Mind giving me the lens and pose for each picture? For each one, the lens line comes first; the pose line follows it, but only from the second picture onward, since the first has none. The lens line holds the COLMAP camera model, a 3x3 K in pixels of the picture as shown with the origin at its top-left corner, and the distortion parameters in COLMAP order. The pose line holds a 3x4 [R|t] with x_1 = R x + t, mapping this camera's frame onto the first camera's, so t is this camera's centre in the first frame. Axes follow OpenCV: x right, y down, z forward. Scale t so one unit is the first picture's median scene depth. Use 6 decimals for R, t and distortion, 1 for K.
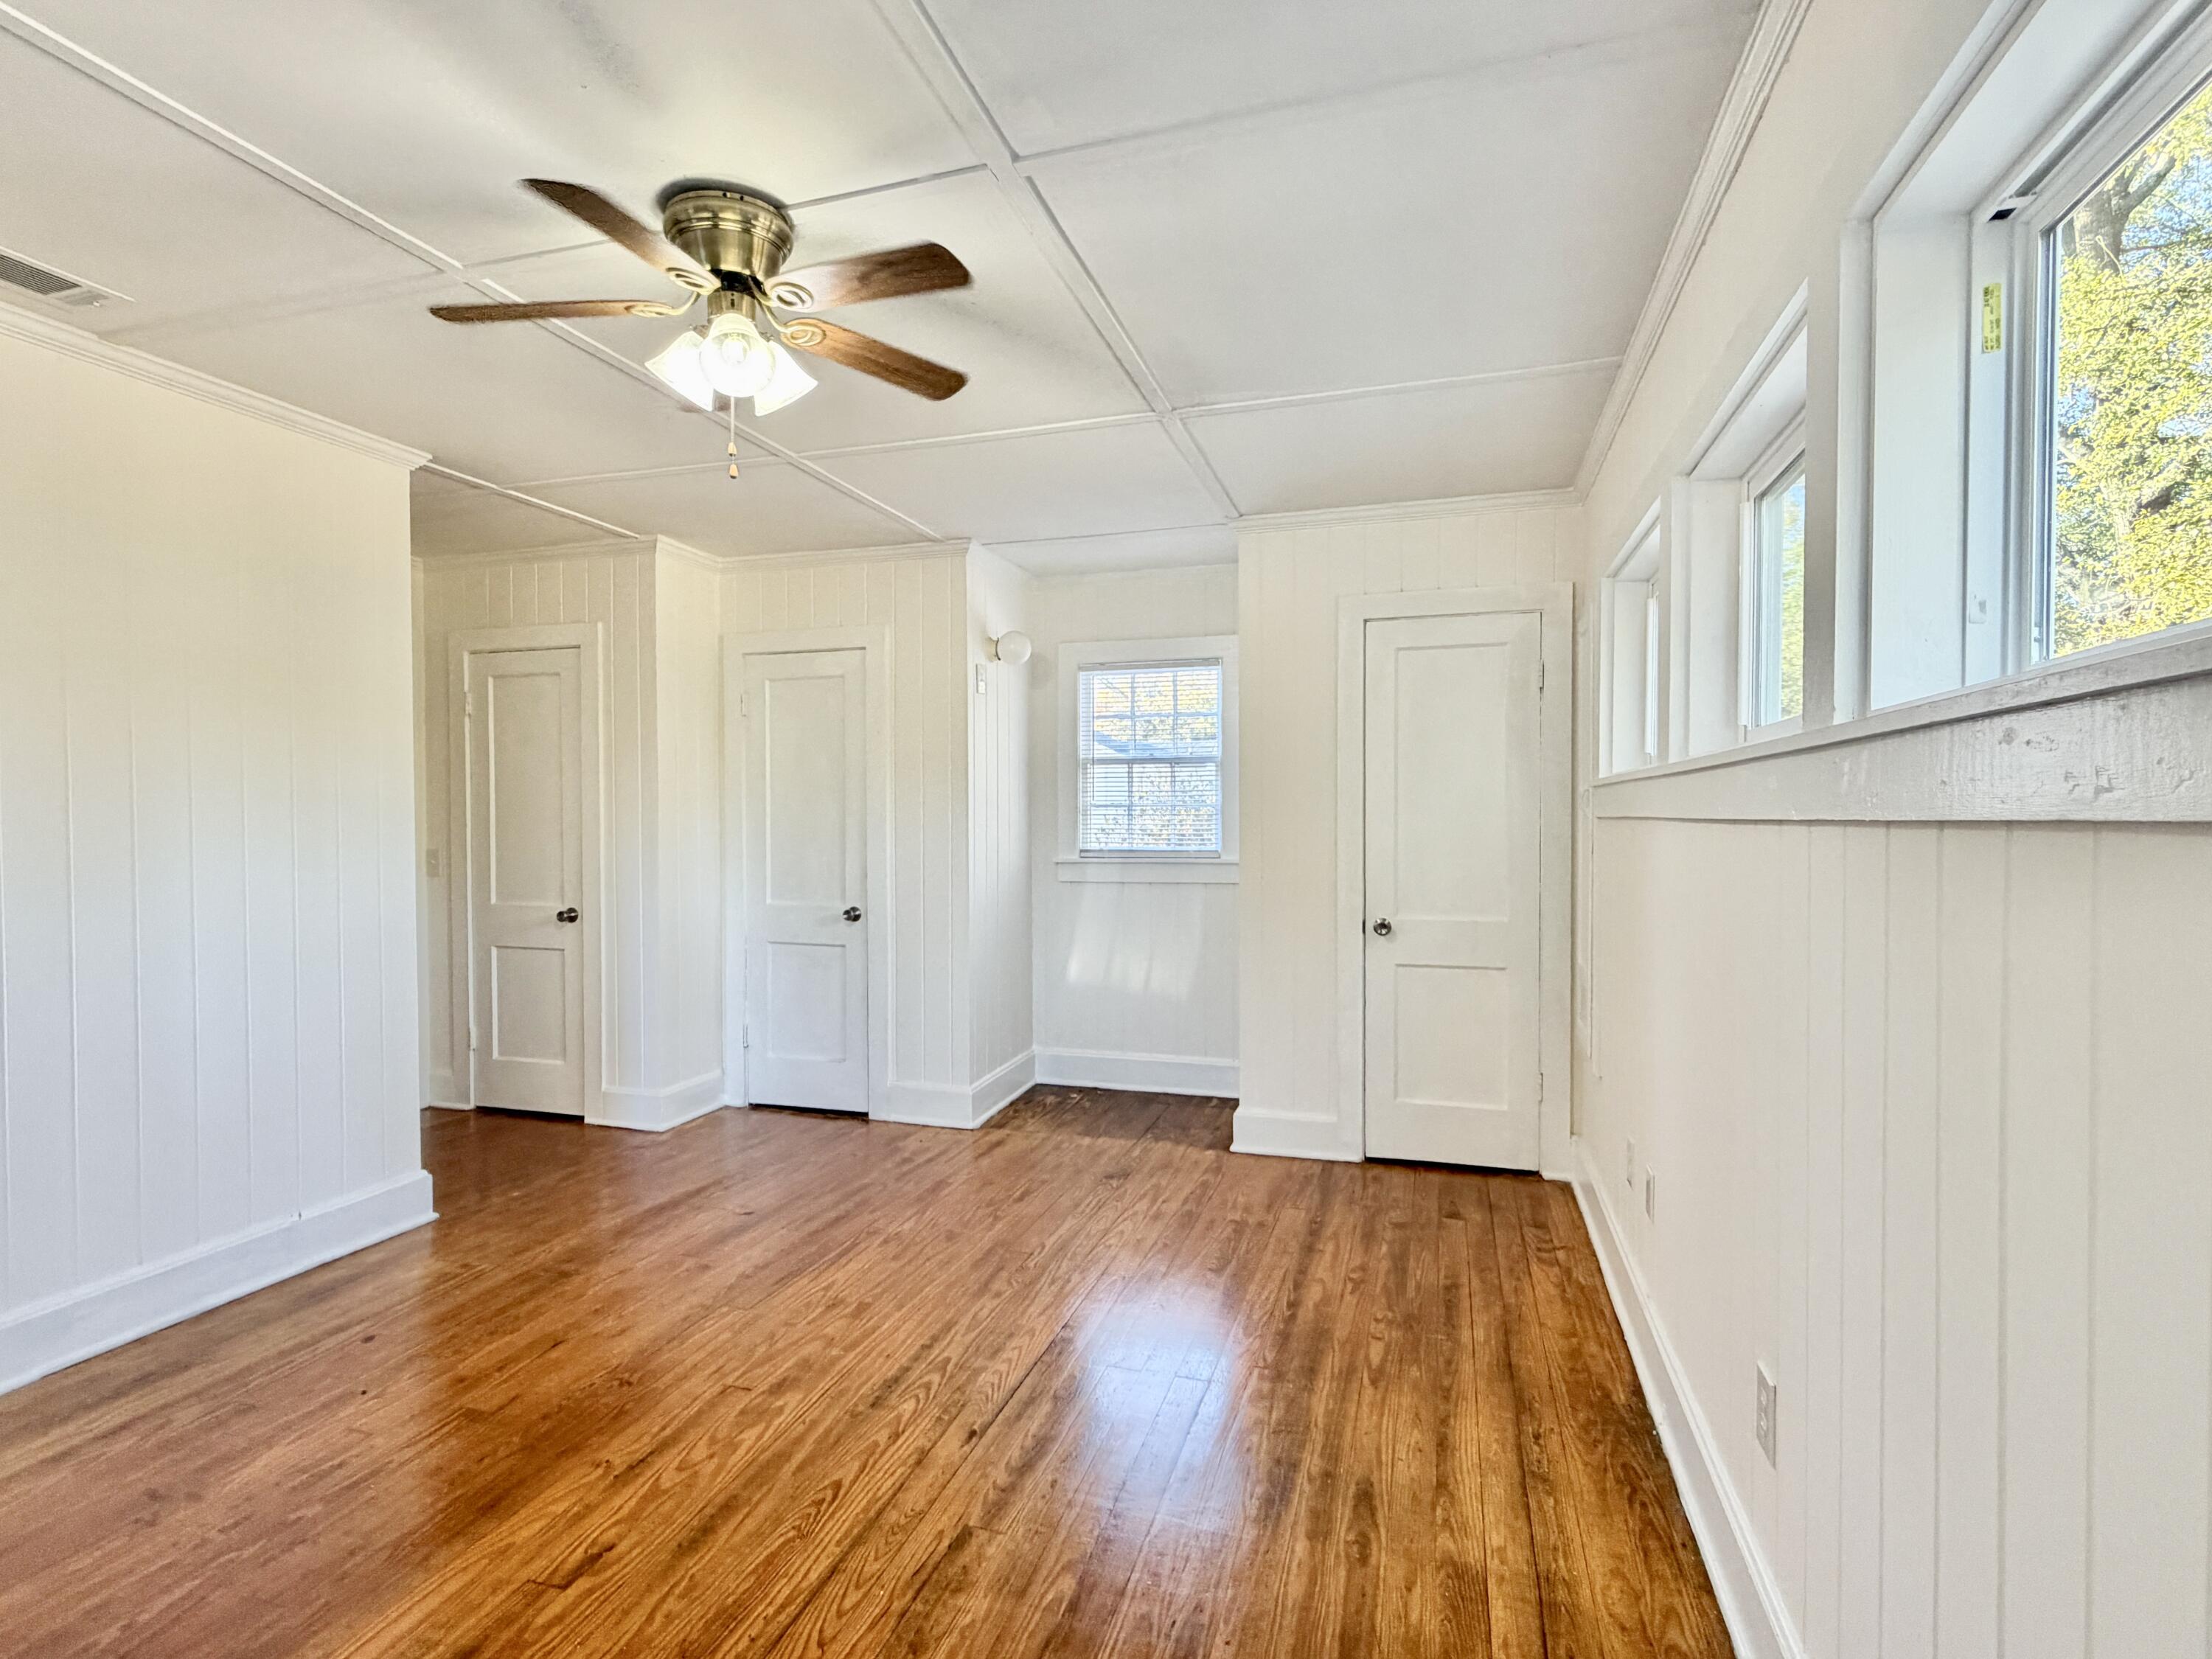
lens RADIAL K [[1075.0, 0, 1091.6], [0, 1075.0, 830.1], [0, 0, 1]] dist [0.004827, -0.001880]
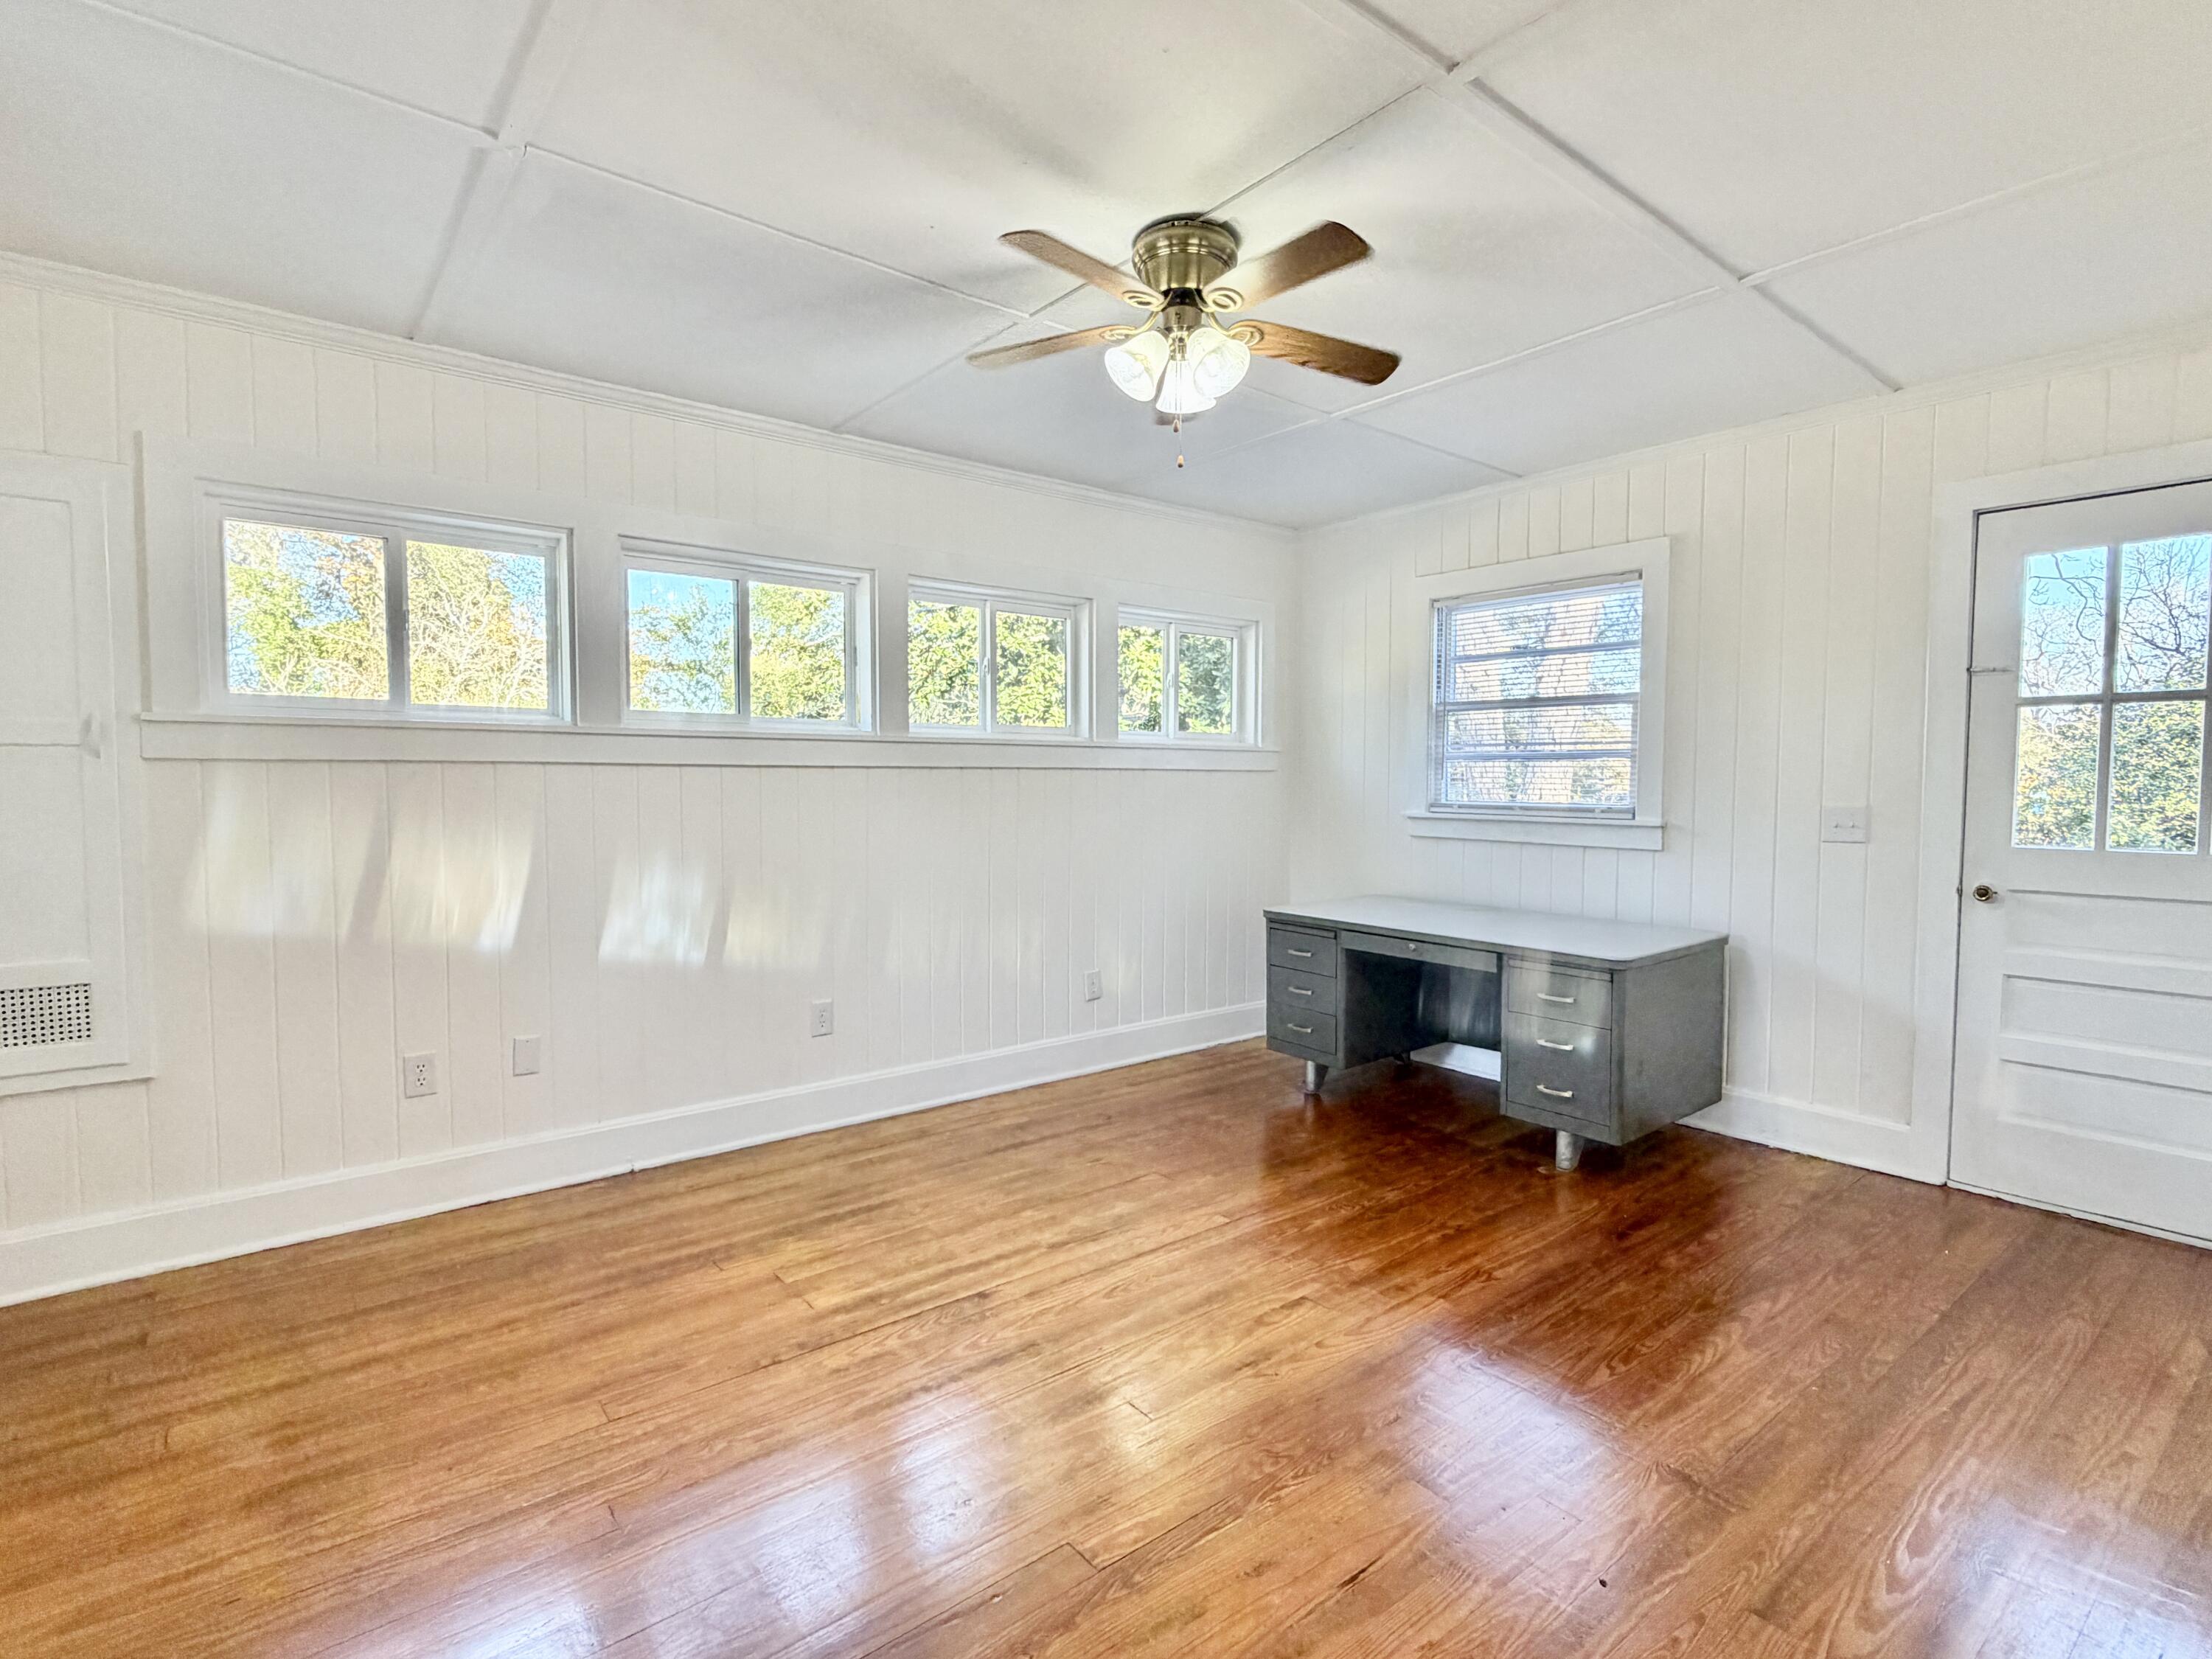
lens RADIAL K [[1075.0, 0, 1100.7], [0, 1075.0, 830.9], [0, 0, 1]] dist [0.004827, -0.001880]
pose [[-0.831880, -0.027571, 0.554270, -0.762536], [0.007618, 0.998104, 0.061083, -0.001731], [-0.554903, 0.055036, -0.830093, 1.695897]]
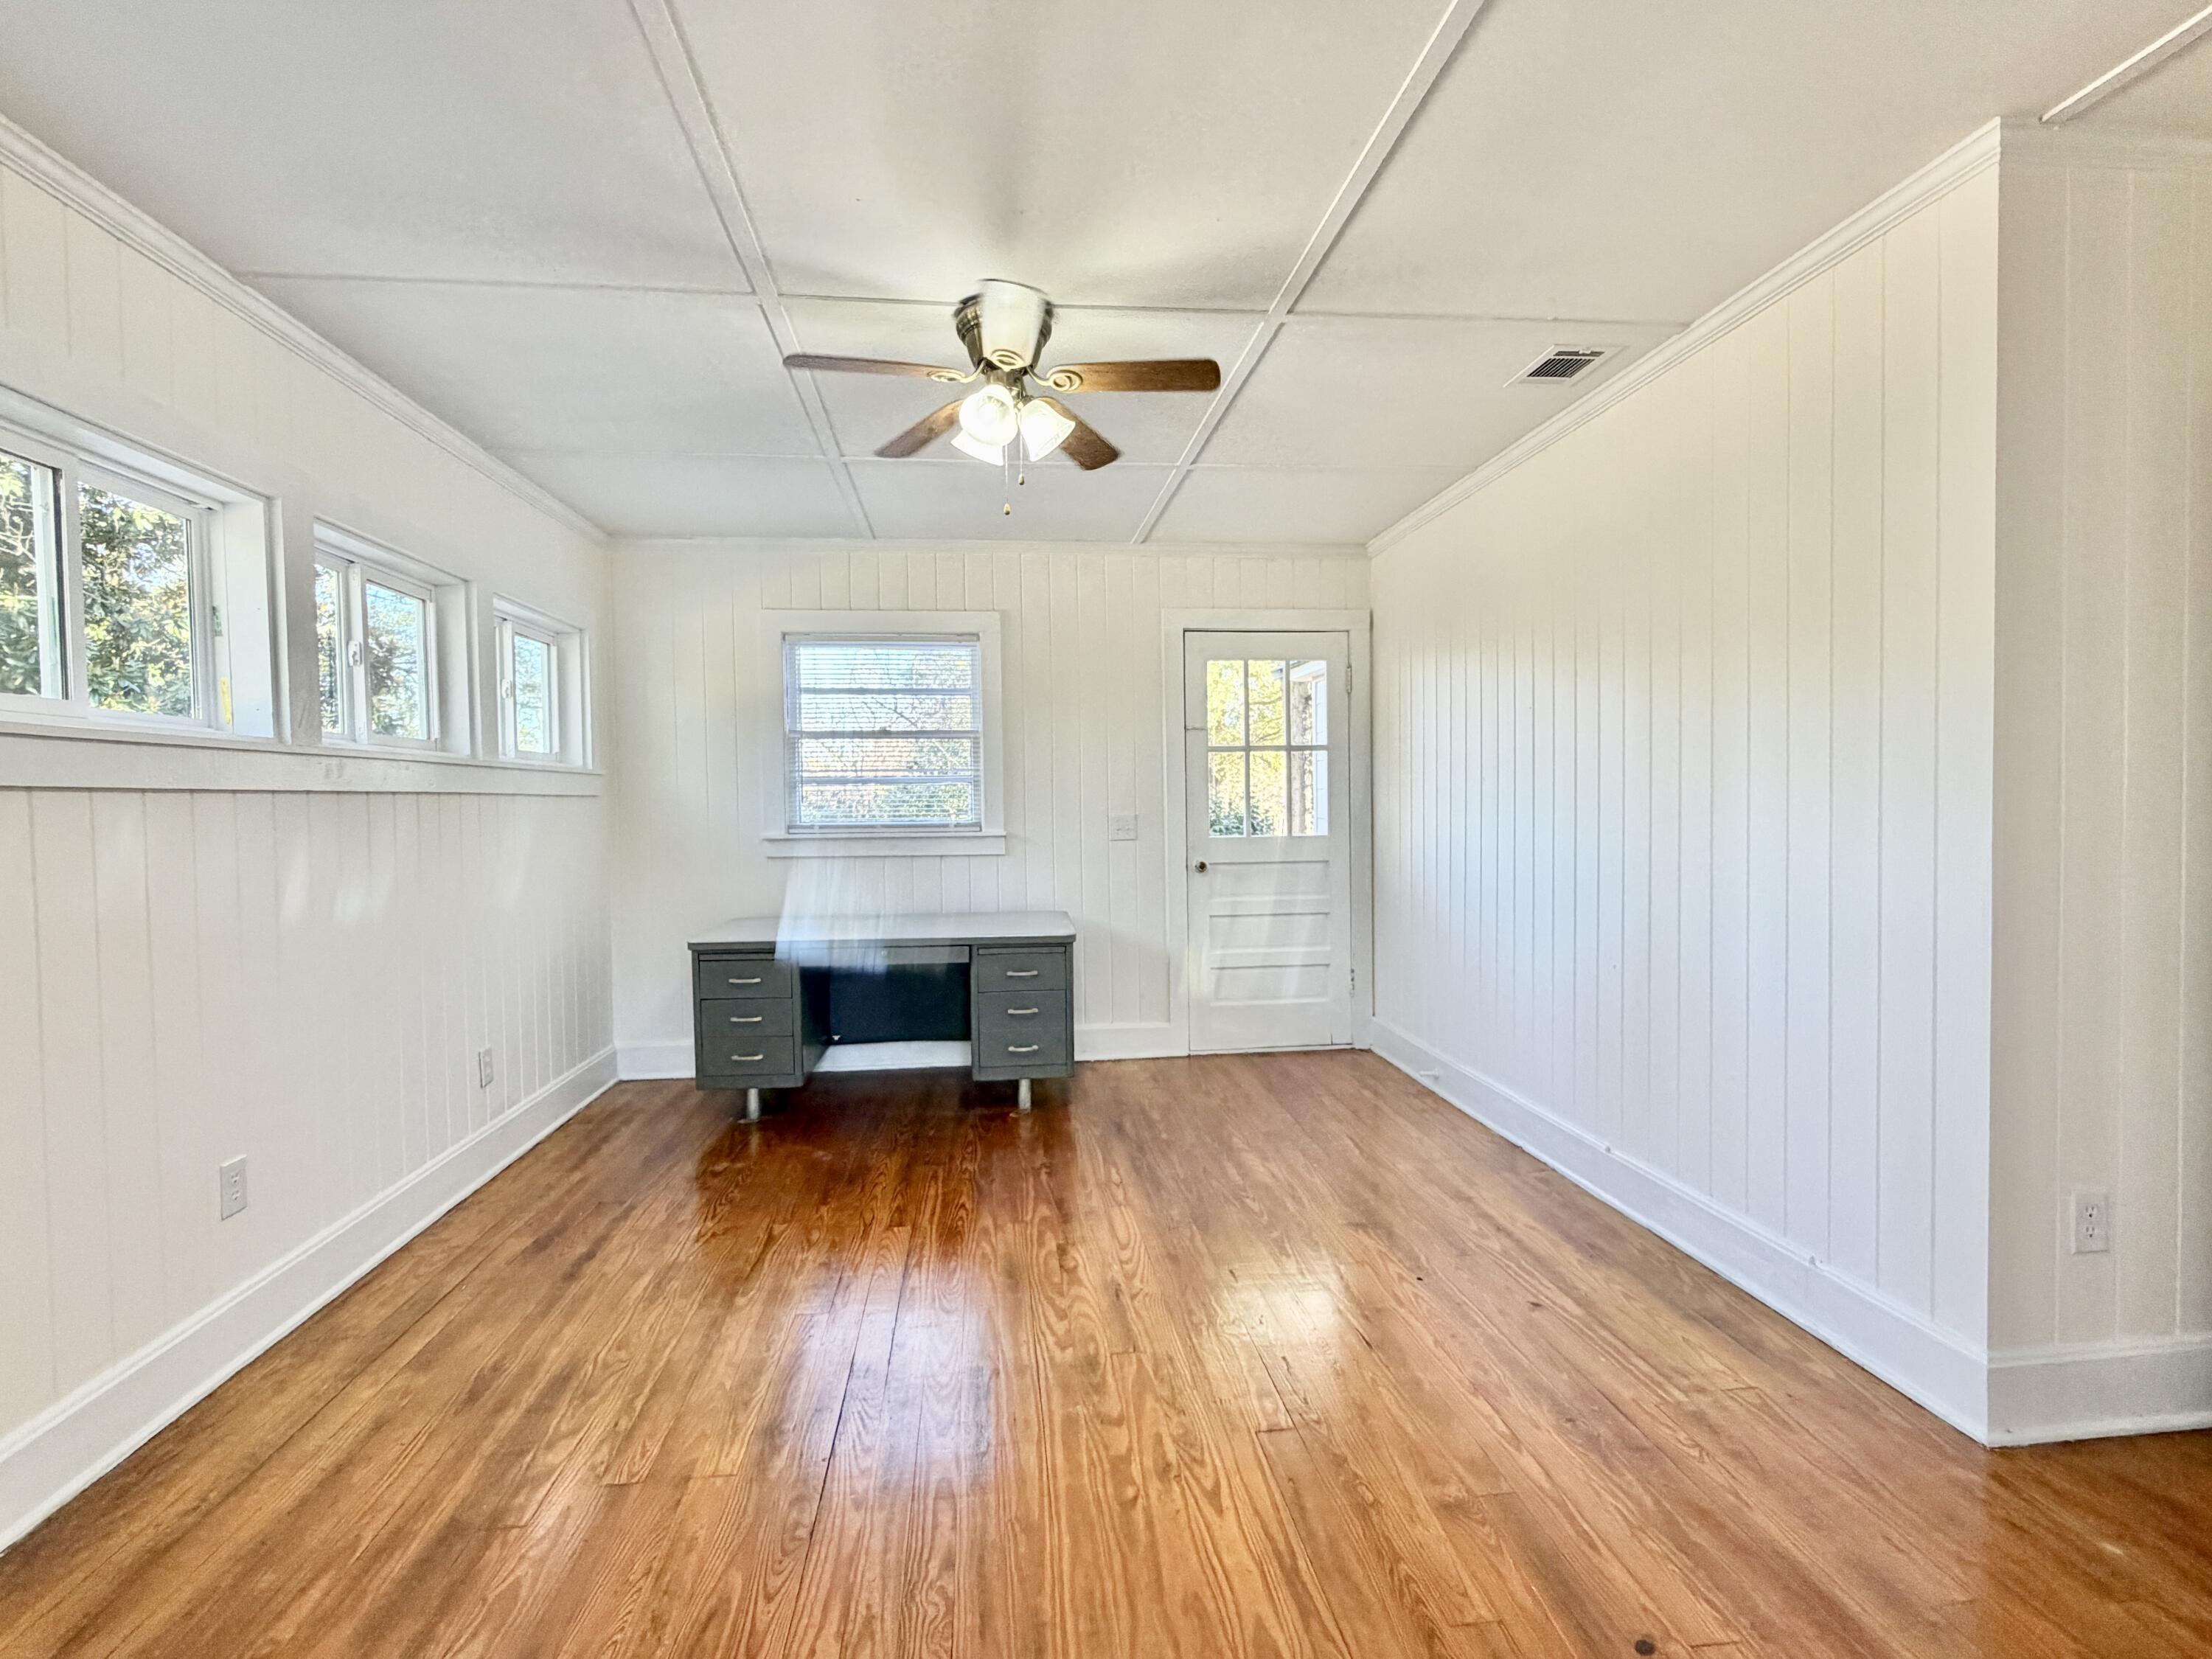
lens RADIAL K [[1075.0, 0, 1087.1], [0, 1075.0, 831.4], [0, 0, 1]] dist [0.004827, -0.001880]
pose [[-0.916114, 0.025757, -0.400090, 0.085263], [0.008876, 0.998993, 0.043989, -0.001486], [0.400820, 0.036748, -0.915420, 1.848234]]
